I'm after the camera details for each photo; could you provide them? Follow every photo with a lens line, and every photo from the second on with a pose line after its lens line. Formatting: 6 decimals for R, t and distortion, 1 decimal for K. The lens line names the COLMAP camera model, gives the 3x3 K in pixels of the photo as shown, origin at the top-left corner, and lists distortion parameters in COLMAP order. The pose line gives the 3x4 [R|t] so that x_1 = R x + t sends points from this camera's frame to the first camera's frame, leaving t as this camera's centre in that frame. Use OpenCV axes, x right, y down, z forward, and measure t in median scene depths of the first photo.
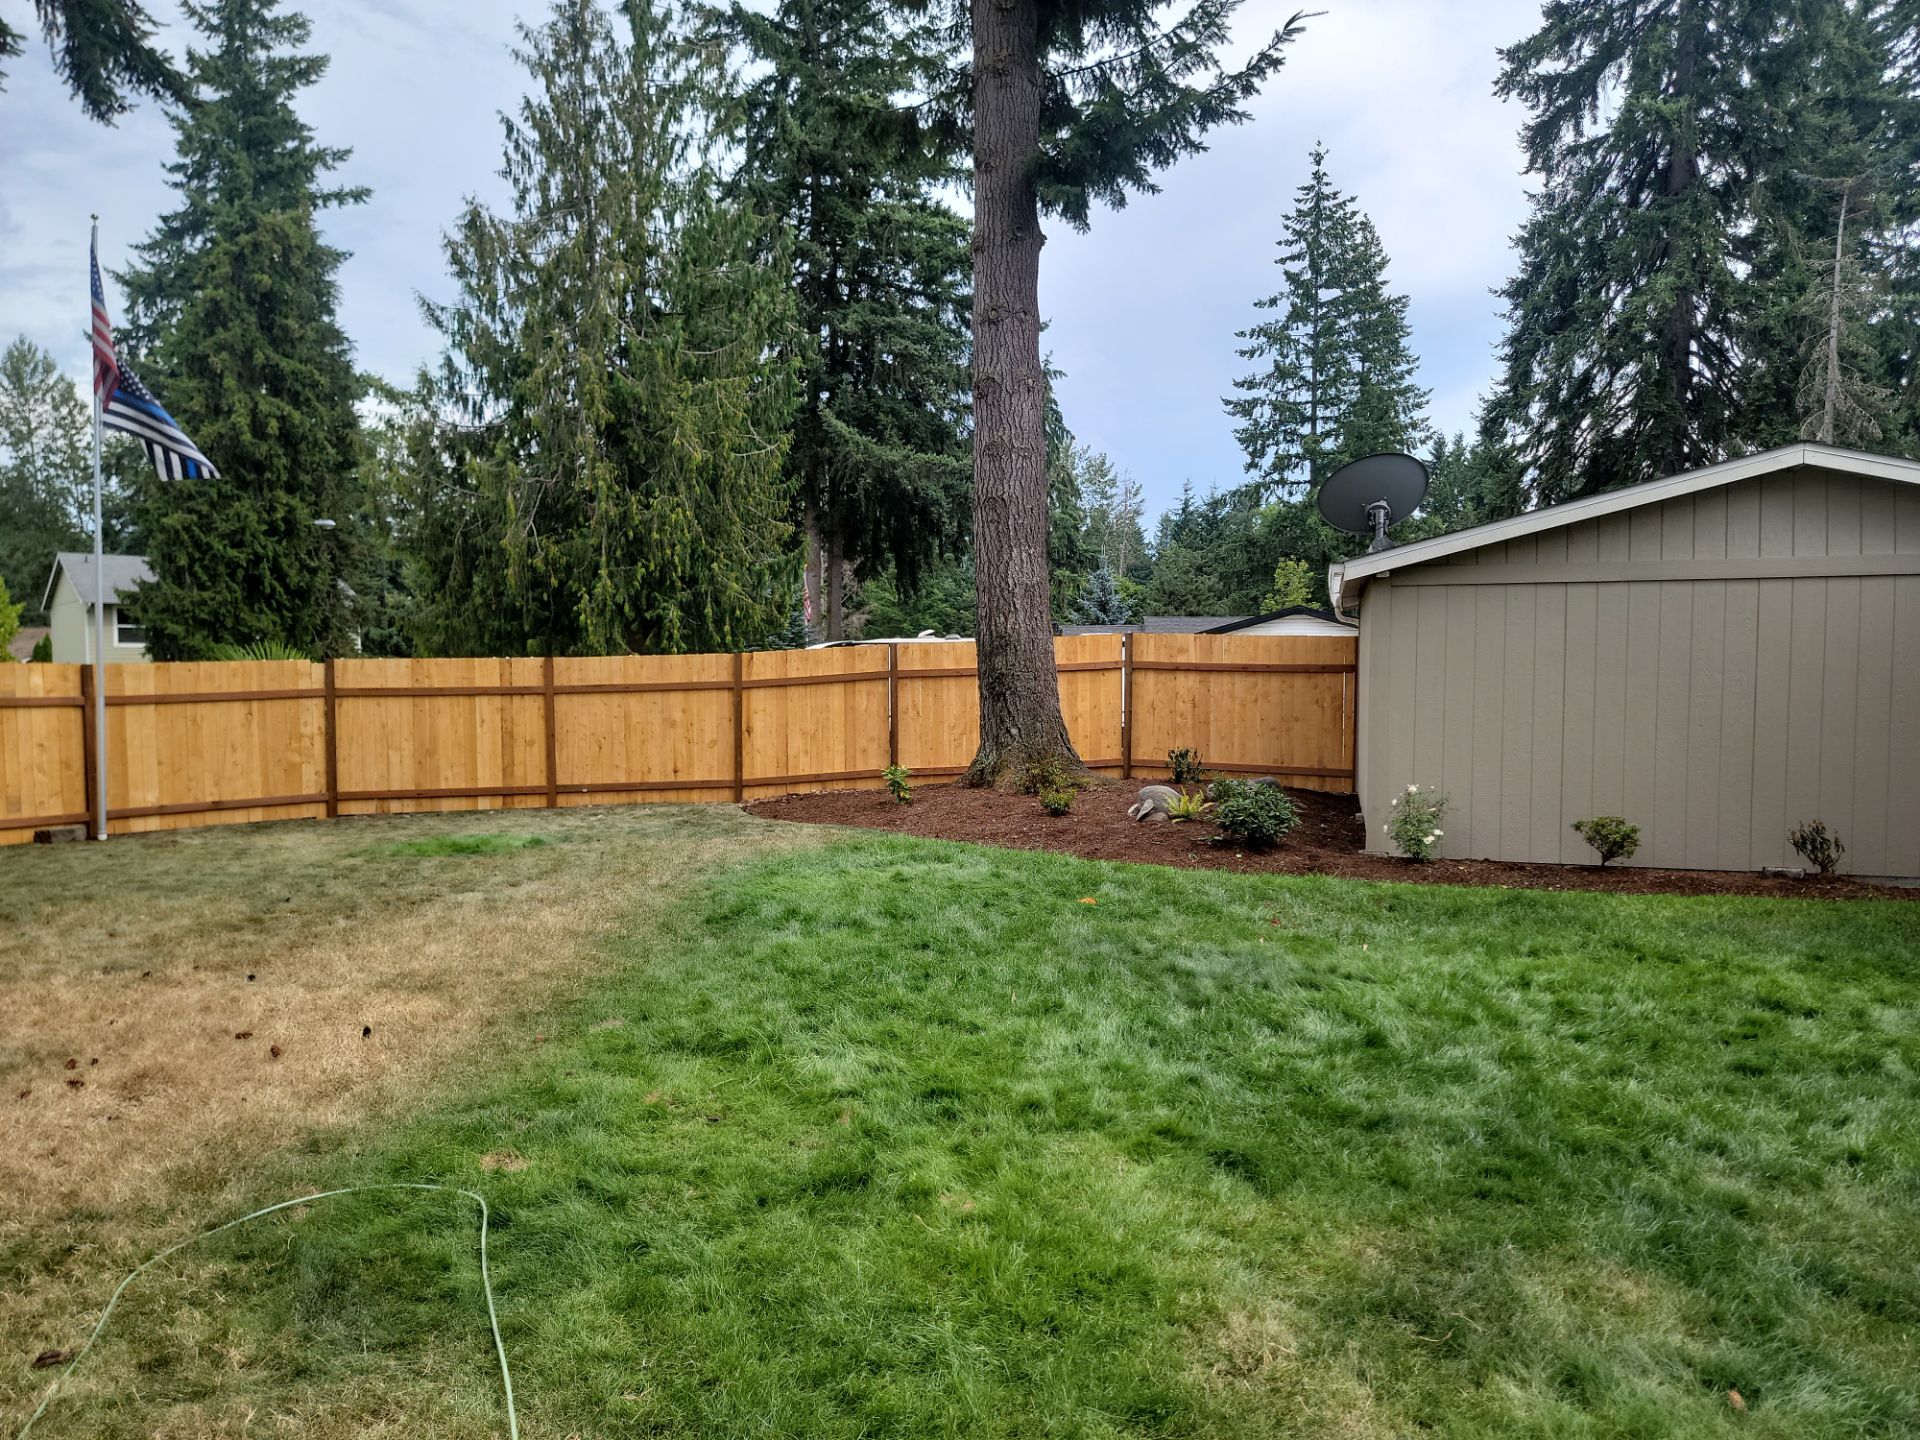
lens RADIAL K [[1351.6, 0, 954.4], [0, 1351.6, 716.1], [0, 0, 1]] dist [0.088056, -0.062309]
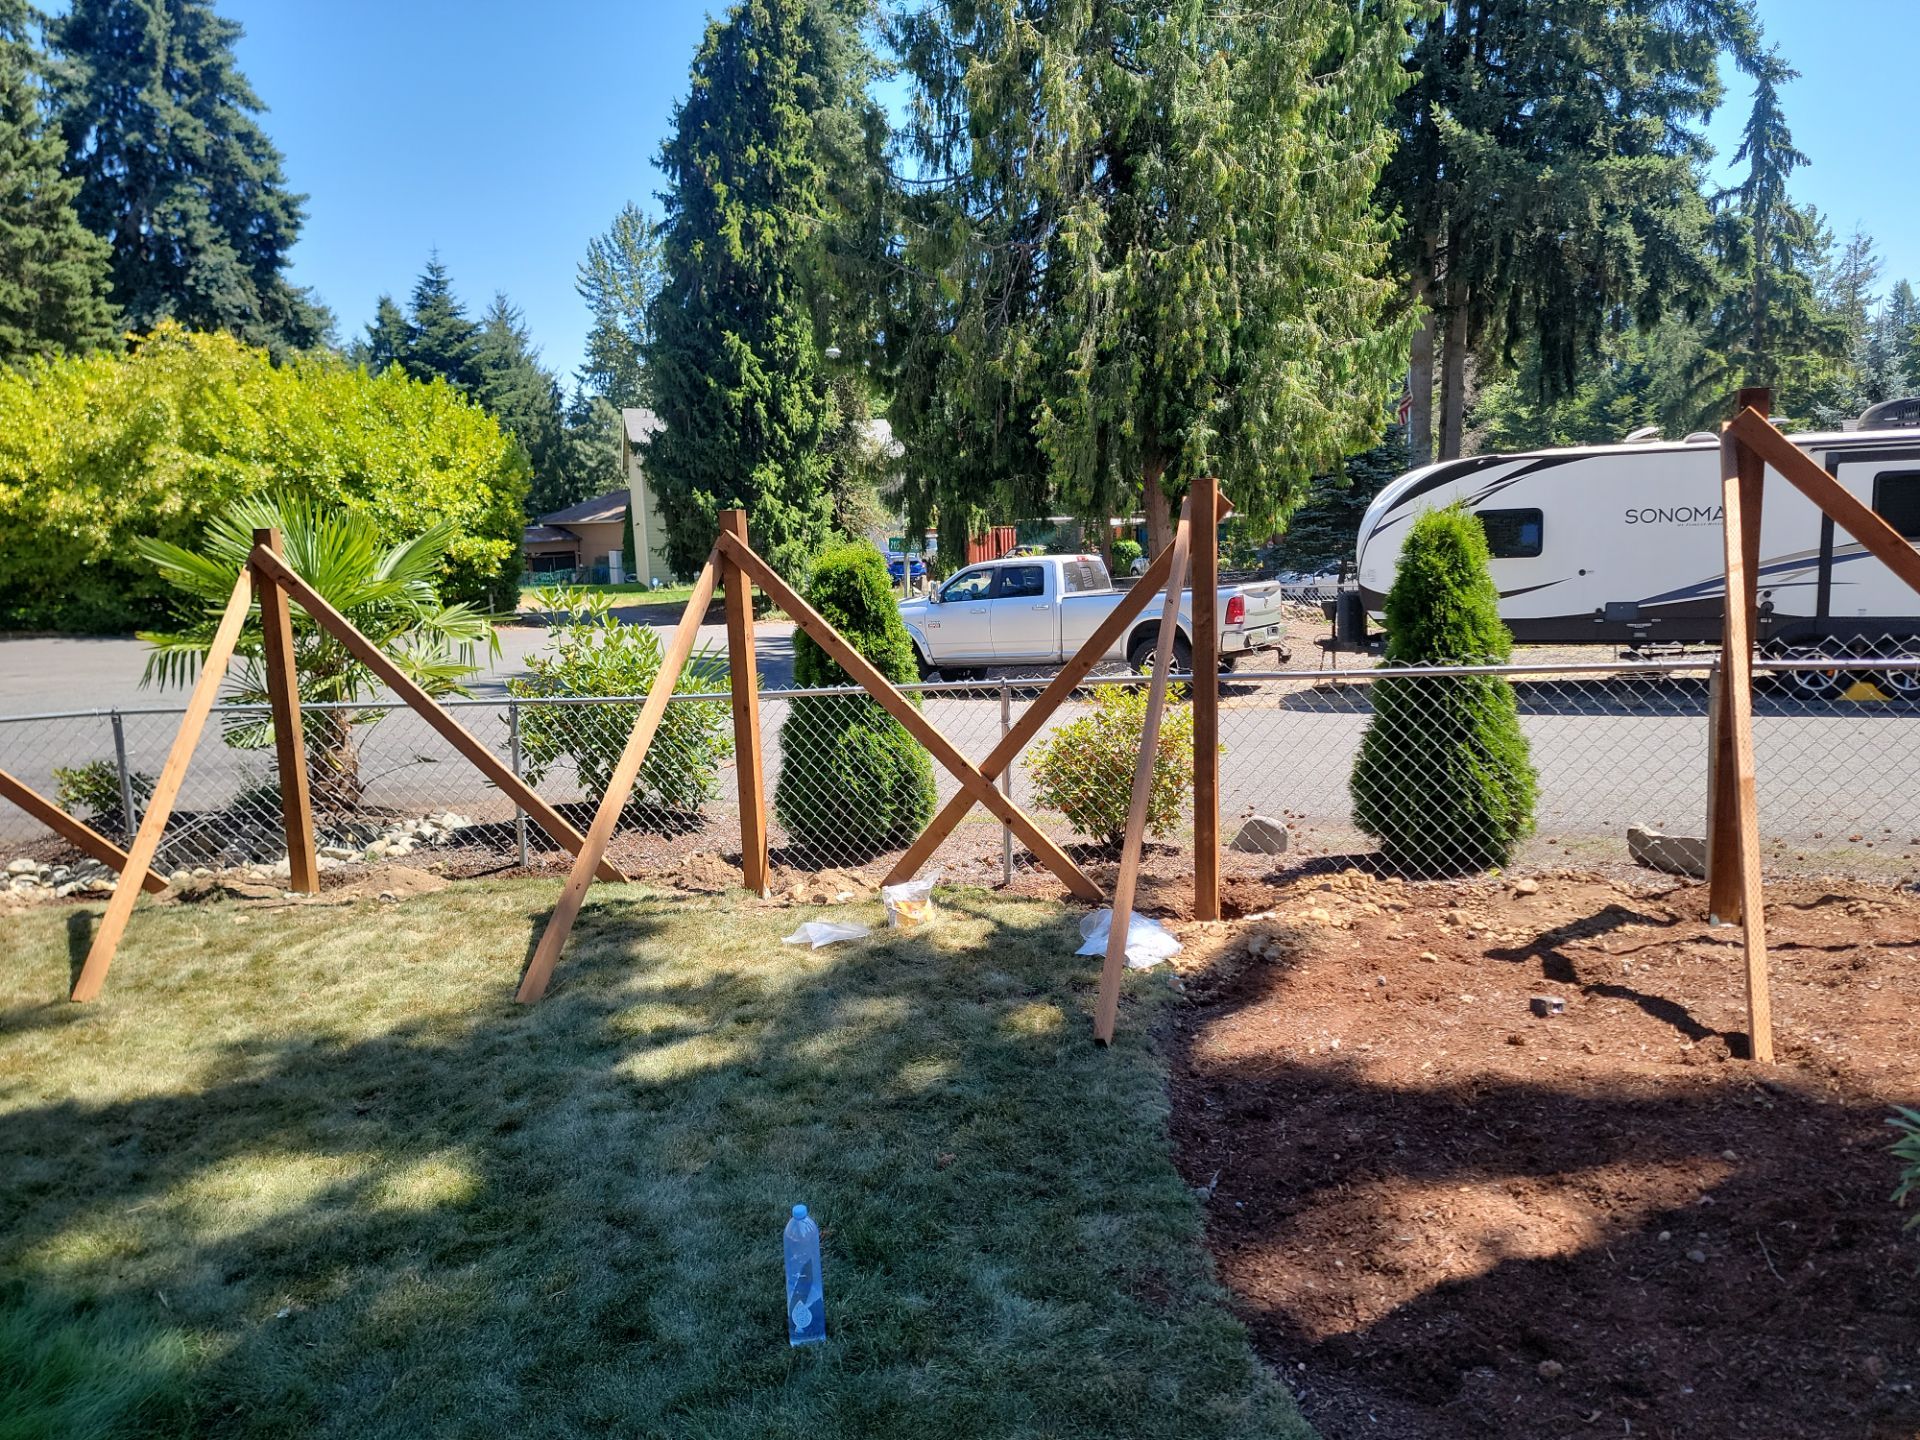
lens RADIAL K [[1351.6, 0, 979.6], [0, 1351.6, 710.3], [0, 0, 1]] dist [0.088056, -0.062309]
pose [[0.919324, 0.030469, -0.392319, -0.031154], [0.014683, 0.993647, 0.111577, -0.011994], [0.393227, -0.108335, 0.913037, 0.251638]]
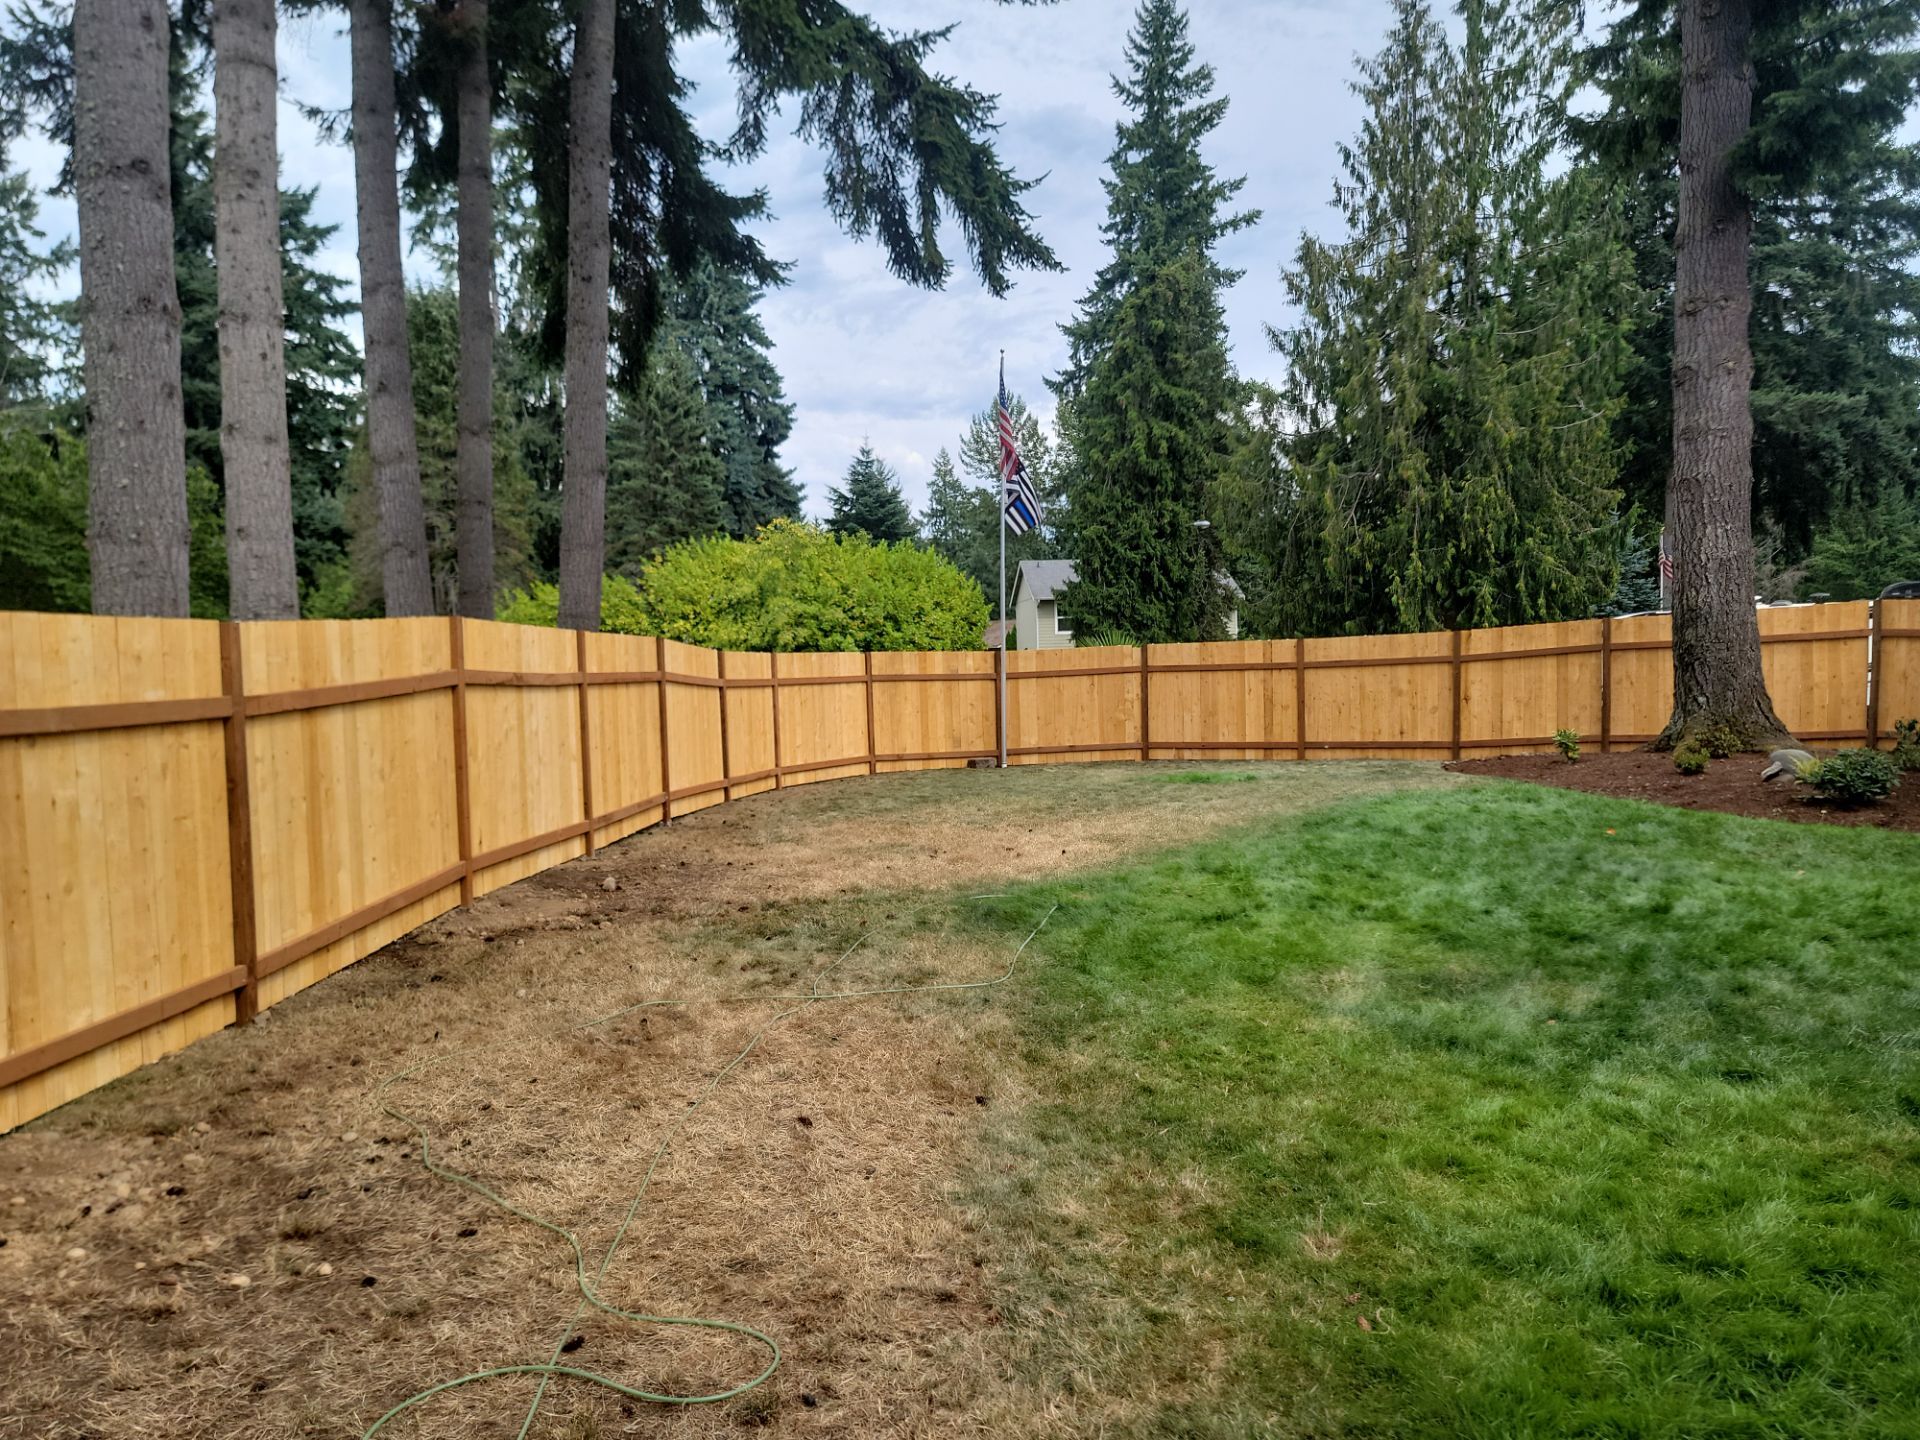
lens RADIAL K [[1351.6, 0, 987.3], [0, 1351.6, 761.6], [0, 0, 1]] dist [0.088056, -0.062309]
pose [[0.819867, 0.032747, -0.571616, 0.068491], [-0.002686, 0.998572, 0.053353, 0.001218], [0.572547, -0.042207, 0.818785, -0.071217]]
